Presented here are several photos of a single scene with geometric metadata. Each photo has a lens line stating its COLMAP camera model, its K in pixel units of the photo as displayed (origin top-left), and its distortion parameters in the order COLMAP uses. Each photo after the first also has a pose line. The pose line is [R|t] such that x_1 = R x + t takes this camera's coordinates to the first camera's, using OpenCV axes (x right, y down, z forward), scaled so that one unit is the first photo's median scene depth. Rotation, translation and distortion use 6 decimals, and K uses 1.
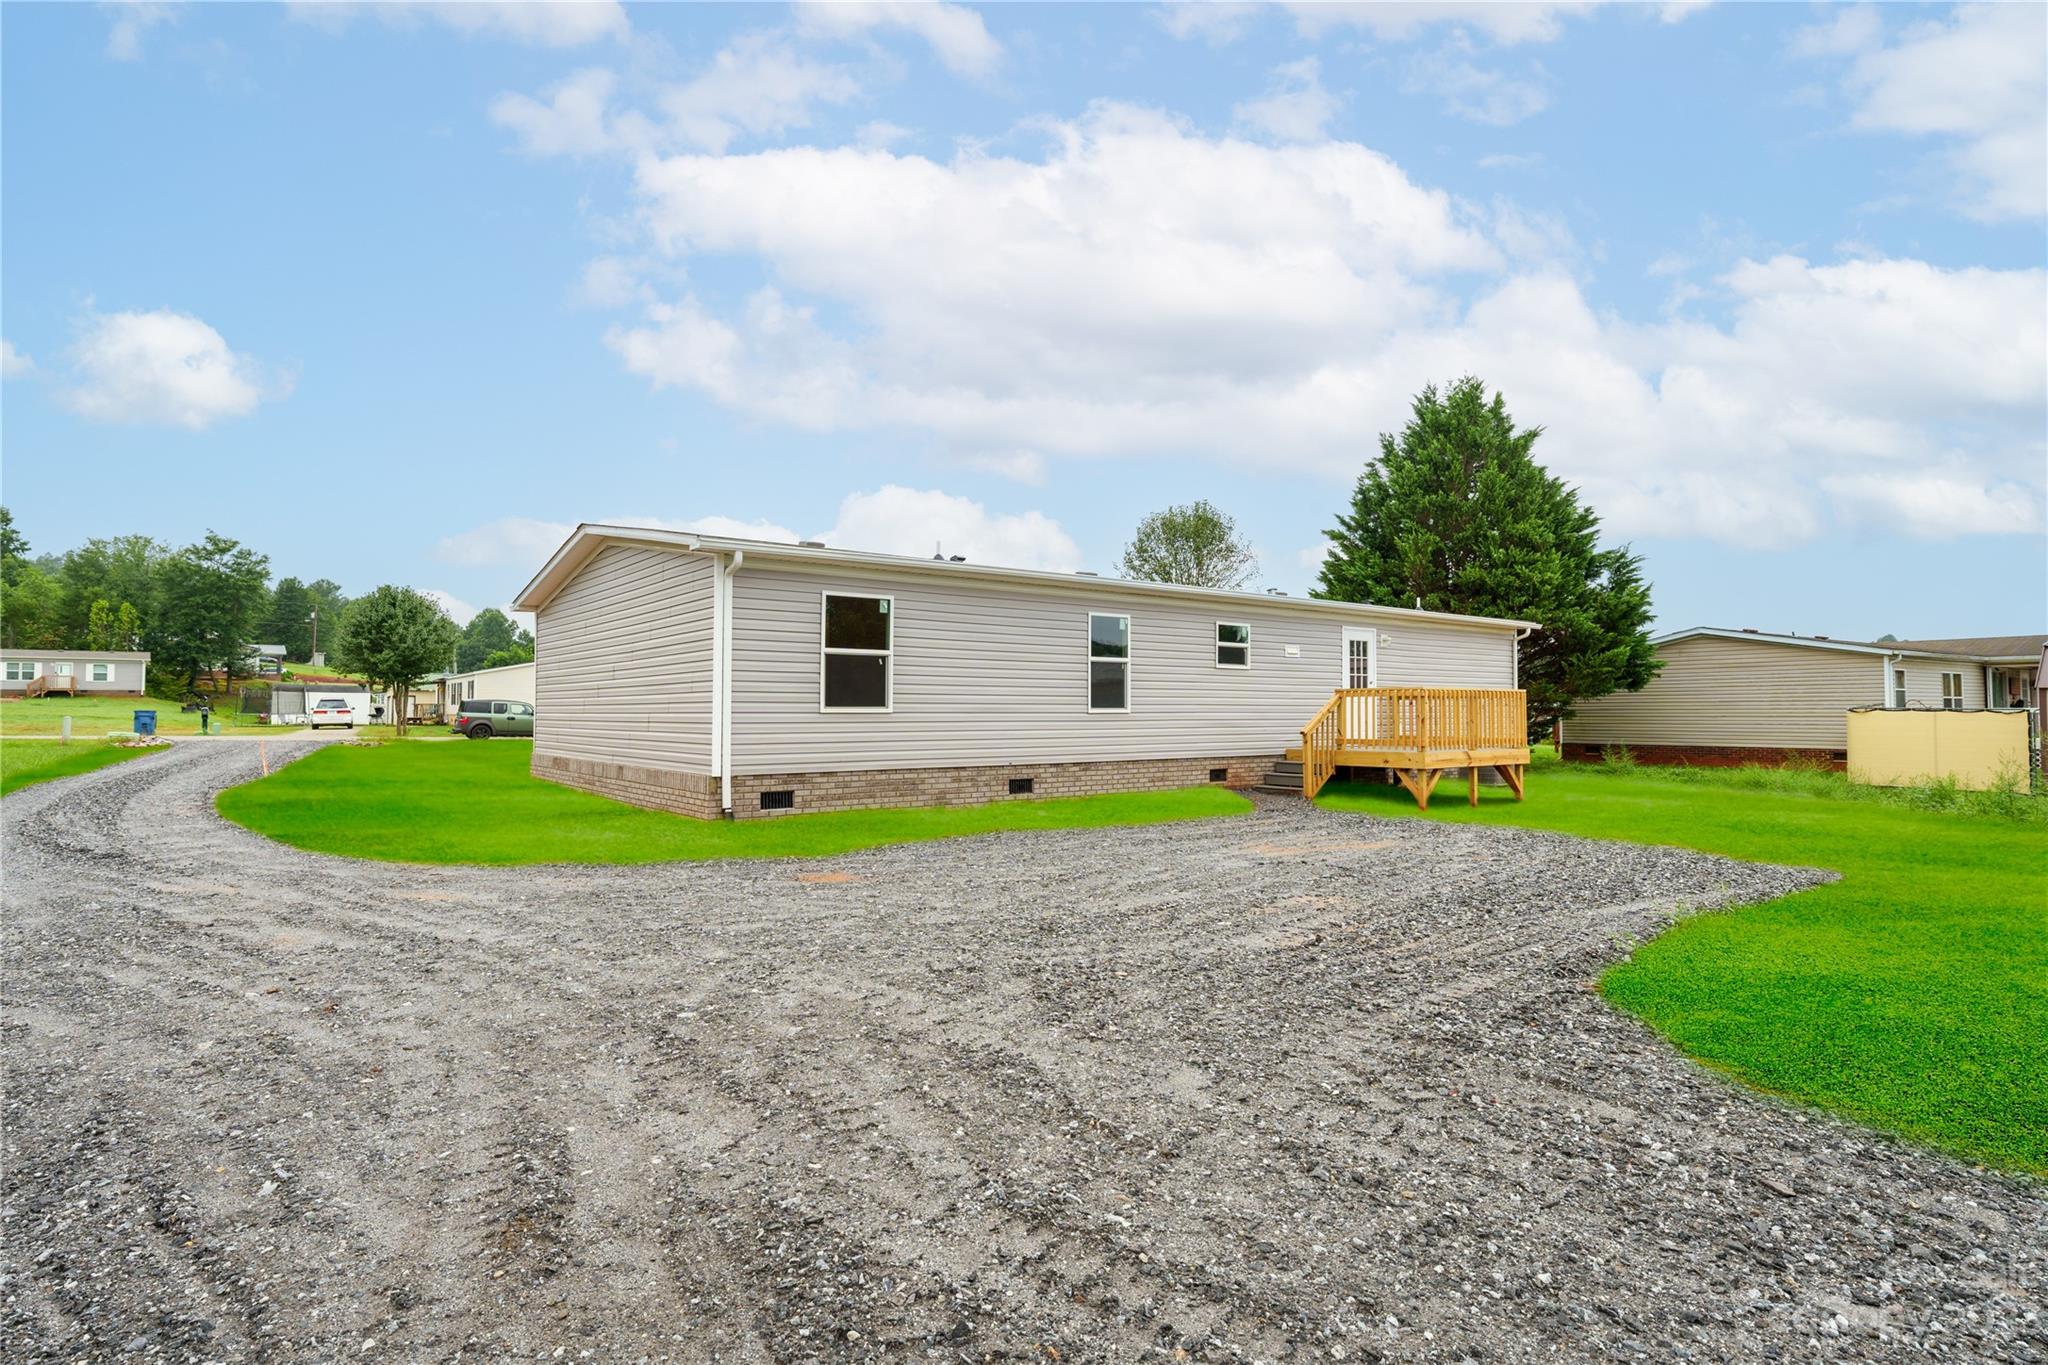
lens RADIAL K [[1044.5, 0, 1023.8], [0, 1044.5, 685.6], [0, 0, 1]] dist [0.000364, 0.003869]
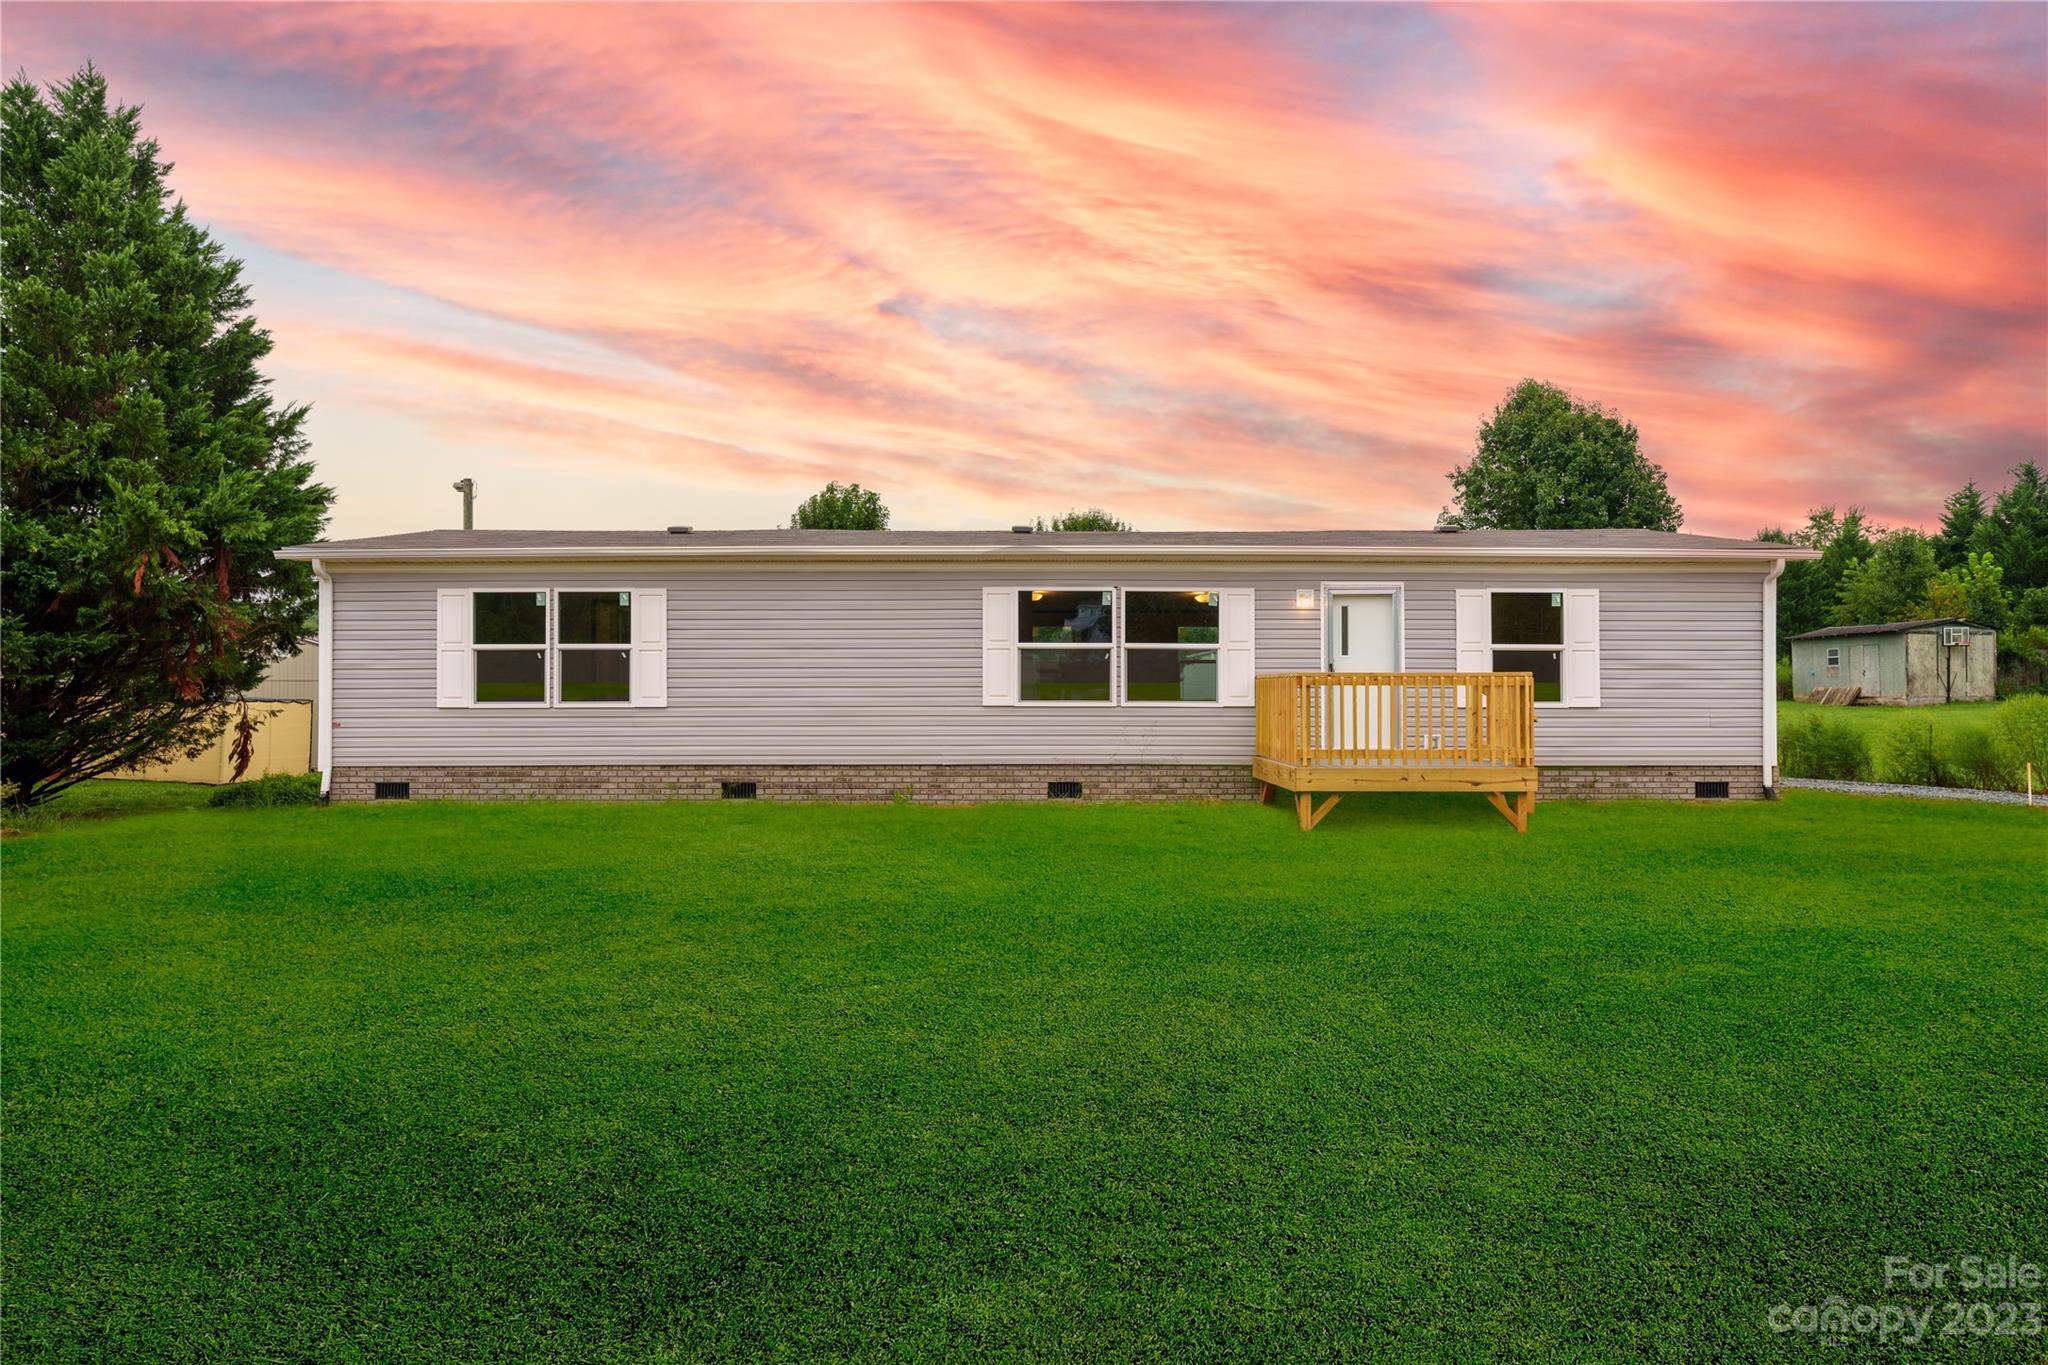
lens RADIAL K [[935.1, 0, 1024.0], [0, 935.1, 691.5], [0, 0, 1]] dist [0.001693, 0.000118]
pose [[0.794428, -0.007396, -0.607313, 0.694836], [0.013733, 0.999889, 0.005788, 0.010828], [0.607203, -0.012939, 0.794441, 0.528548]]
